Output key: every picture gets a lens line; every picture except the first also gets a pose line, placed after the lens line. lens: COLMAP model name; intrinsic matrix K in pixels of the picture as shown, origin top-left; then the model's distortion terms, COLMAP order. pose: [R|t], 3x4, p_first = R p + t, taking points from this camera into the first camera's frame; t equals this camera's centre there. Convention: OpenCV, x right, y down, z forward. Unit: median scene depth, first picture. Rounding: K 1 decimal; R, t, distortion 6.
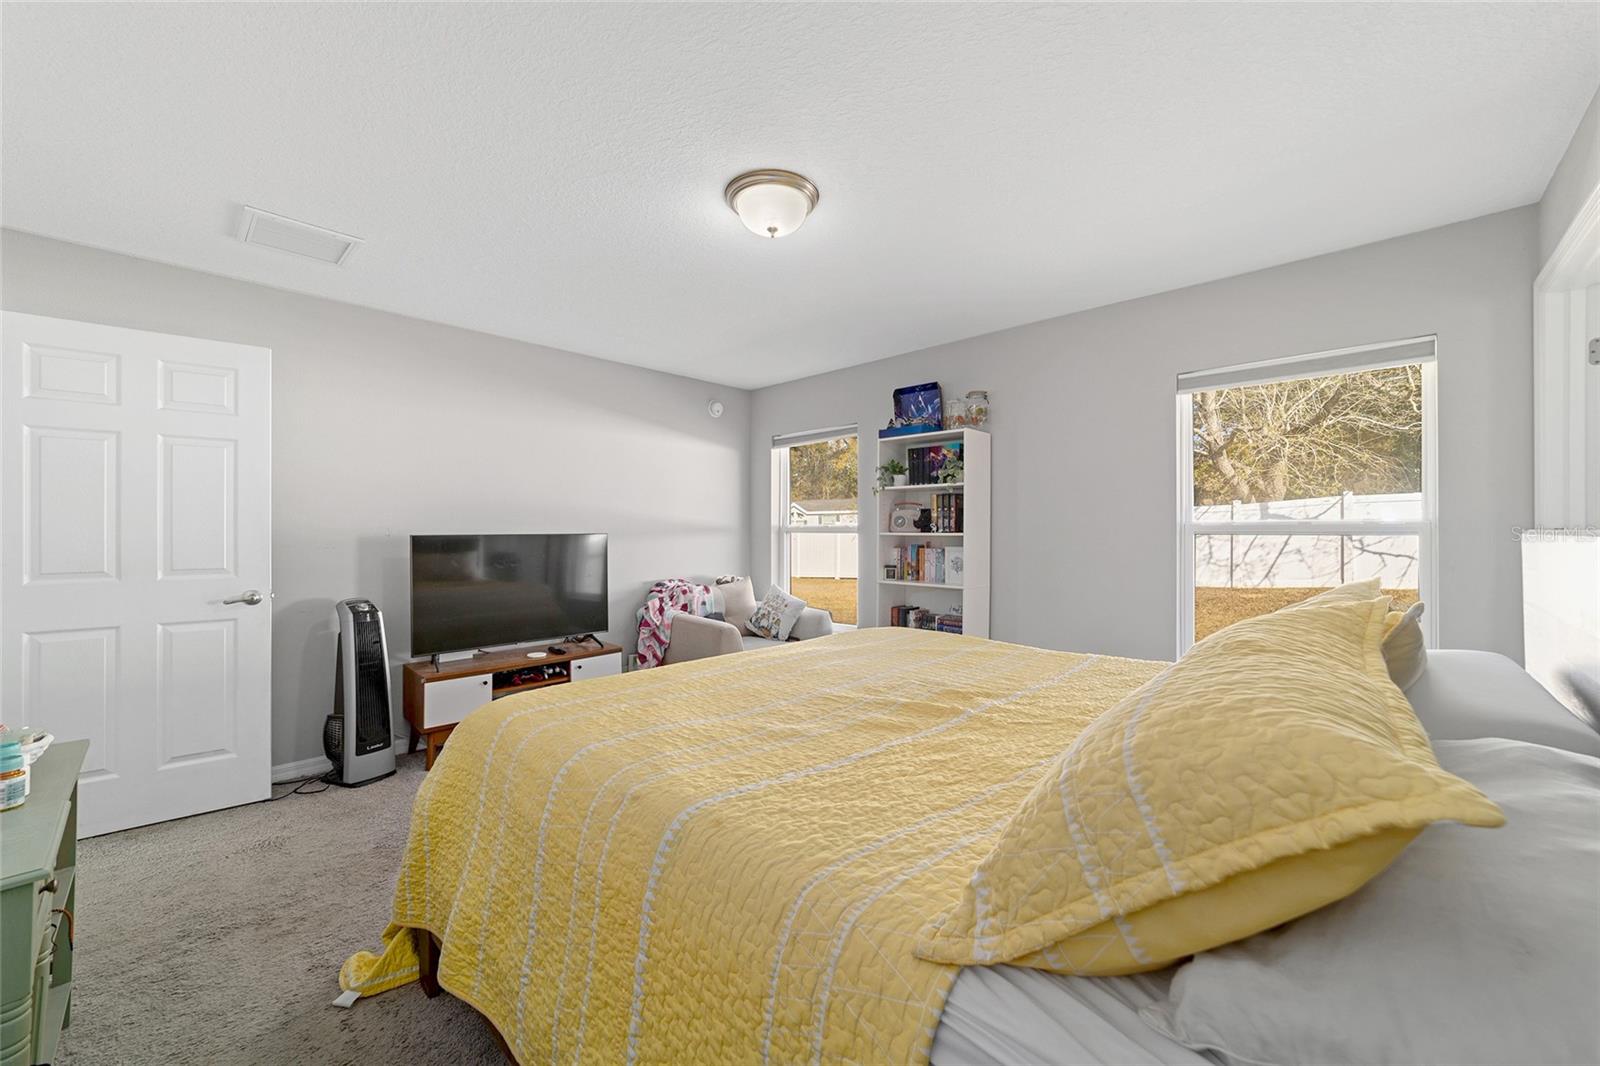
lens RADIAL K [[614.1, 0, 794.3], [0, 614.1, 528.6], [0, 0, 1]] dist [-0.017622, 0.007719]
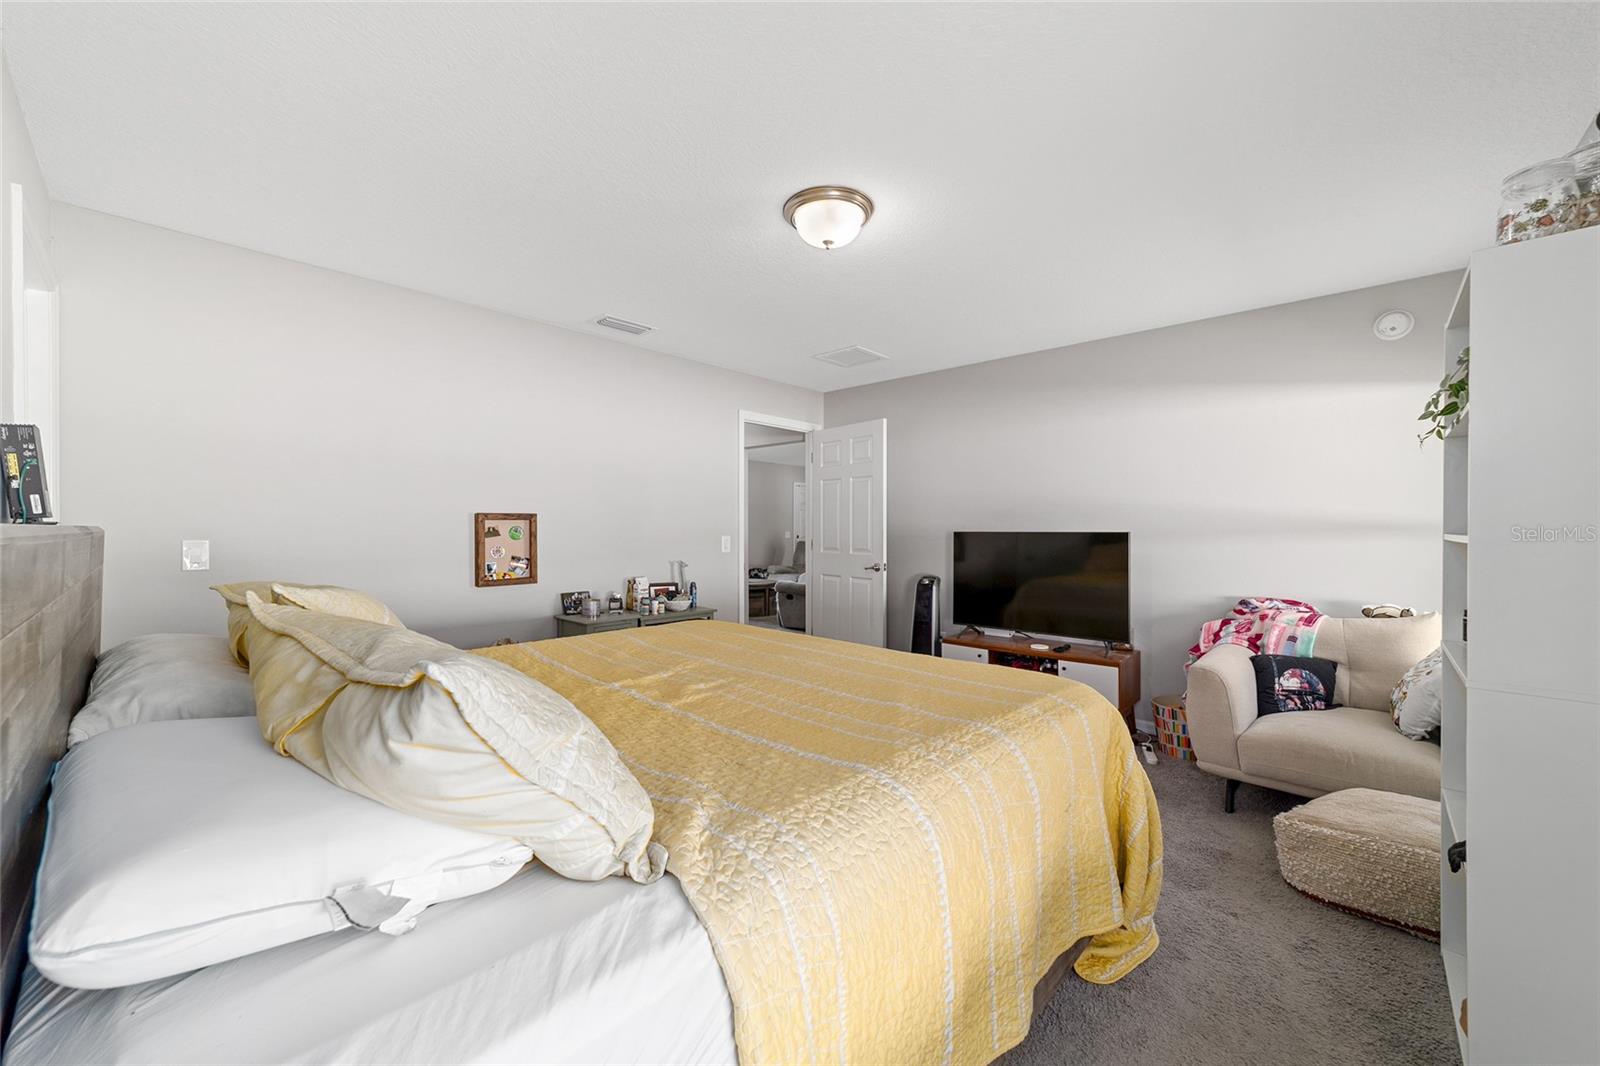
lens RADIAL K [[614.1, 0, 806.8], [0, 614.1, 532.5], [0, 0, 1]] dist [-0.017622, 0.007719]
pose [[0.036227, 0.008619, -0.999306, 0.542926], [-0.002146, 0.999961, 0.008546, 0.002708], [0.999341, 0.001834, 0.036244, 0.499902]]
